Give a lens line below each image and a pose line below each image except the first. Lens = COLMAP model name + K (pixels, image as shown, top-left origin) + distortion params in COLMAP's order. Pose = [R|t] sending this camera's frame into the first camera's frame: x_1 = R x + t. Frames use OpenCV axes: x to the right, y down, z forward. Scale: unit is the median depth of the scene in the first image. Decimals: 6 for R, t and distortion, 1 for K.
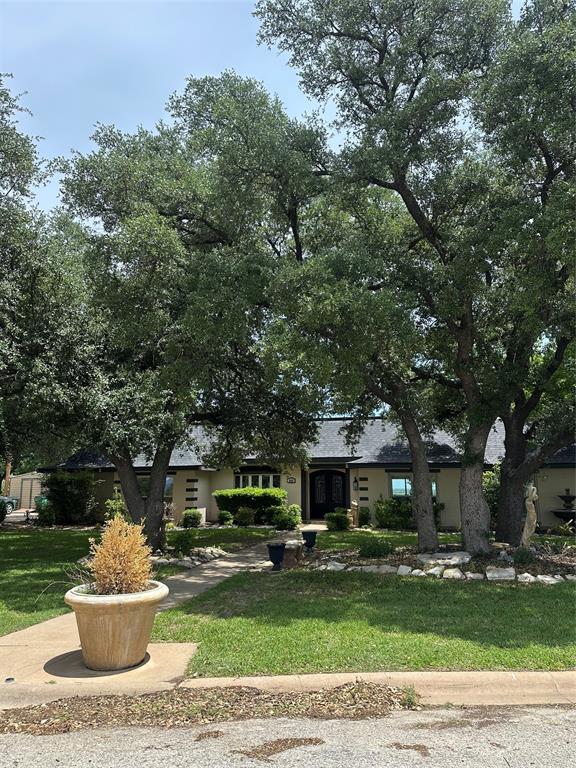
lens RADIAL K [[545.3, 0, 288.0], [0, 545.3, 384.0], [0, 0, 1]] dist [0.125813, -0.164794]
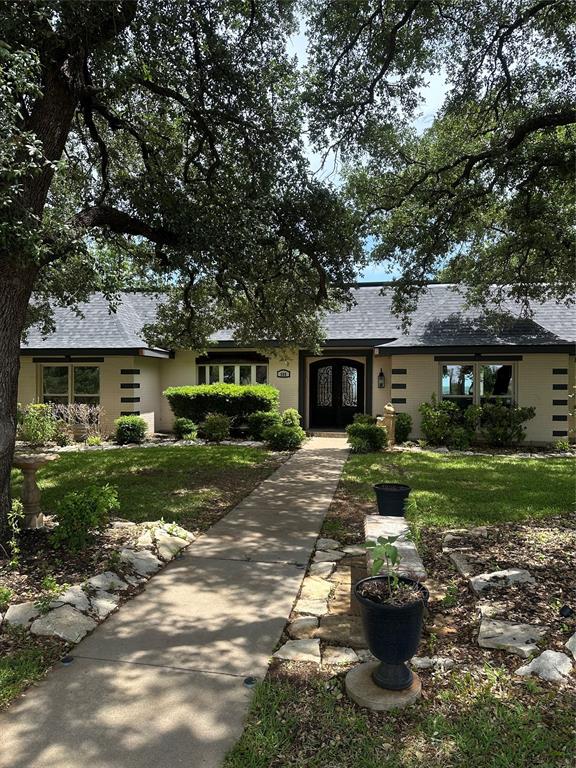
lens RADIAL K [[545.1, 0, 288.0], [0, 545.1, 384.0], [0, 0, 1]] dist [0.117733, -0.220993]
pose [[0.996840, 0.006975, 0.079128, -0.077881], [-0.021379, 0.982938, 0.182692, 0.126084], [-0.076504, -0.183806, 0.979981, 0.647796]]
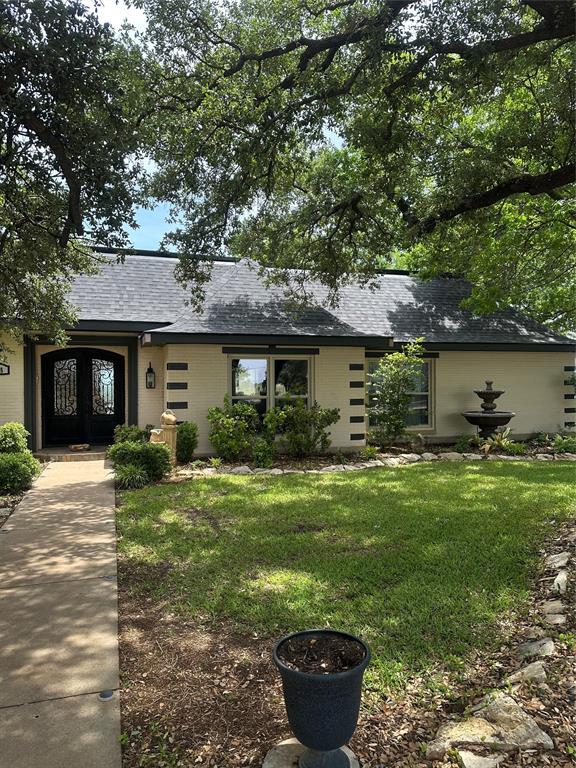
lens RADIAL K [[528.7, 0, 293.1], [0, 528.7, 387.2], [0, 0, 1]] dist [0.104342, -0.121016]
pose [[0.842641, -0.007860, 0.538418, -0.052419], [-0.095324, 0.981924, 0.163519, 0.182148], [-0.529971, -0.189112, 0.826660, 0.960426]]
